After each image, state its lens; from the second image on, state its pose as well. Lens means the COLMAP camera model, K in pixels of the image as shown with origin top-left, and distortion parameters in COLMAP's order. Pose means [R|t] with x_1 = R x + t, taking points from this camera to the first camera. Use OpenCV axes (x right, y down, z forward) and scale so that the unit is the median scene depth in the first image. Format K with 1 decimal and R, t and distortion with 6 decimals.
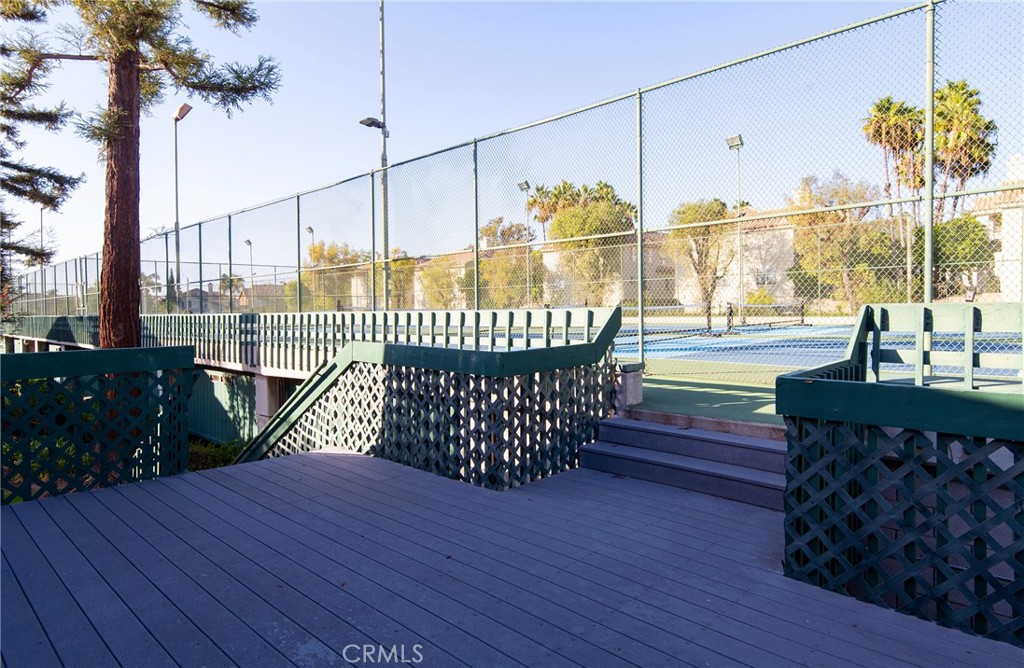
lens RADIAL K [[575.0, 0, 512.0], [0, 575.0, 334.0], [0, 0, 1]] dist [0.000799, 0.000067]
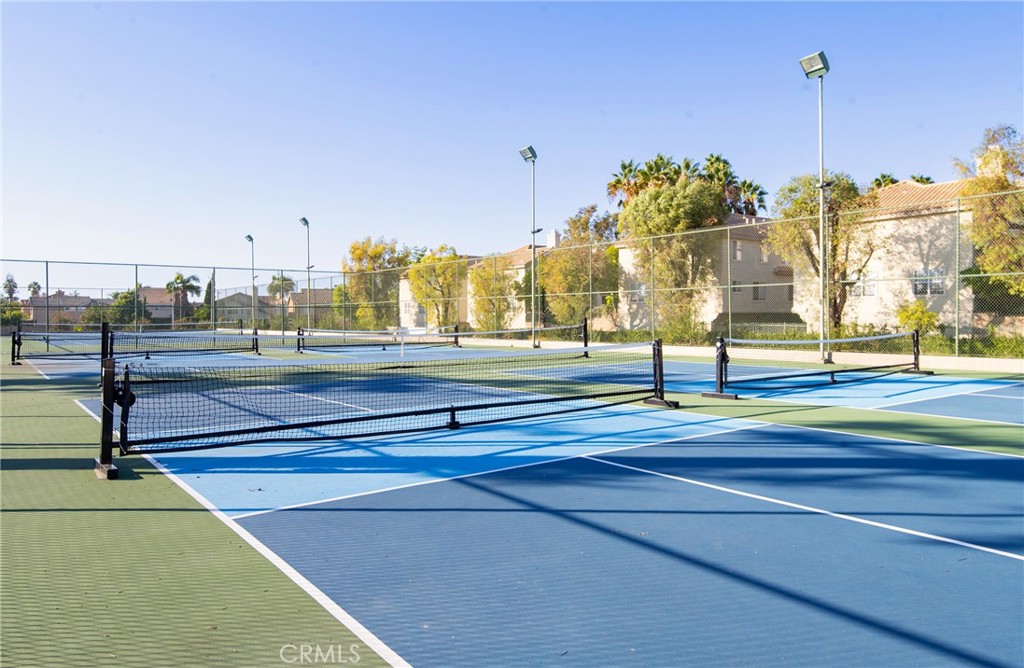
lens RADIAL K [[691.9, 0, 512.0], [0, 691.9, 334.0], [0, 0, 1]] dist [0.002258, 0.001378]
pose [[0.984151, 0.015141, -0.176686, 0.088406], [-0.018701, 0.999654, -0.018503, -0.012103], [0.176345, 0.021513, 0.984093, 0.096504]]
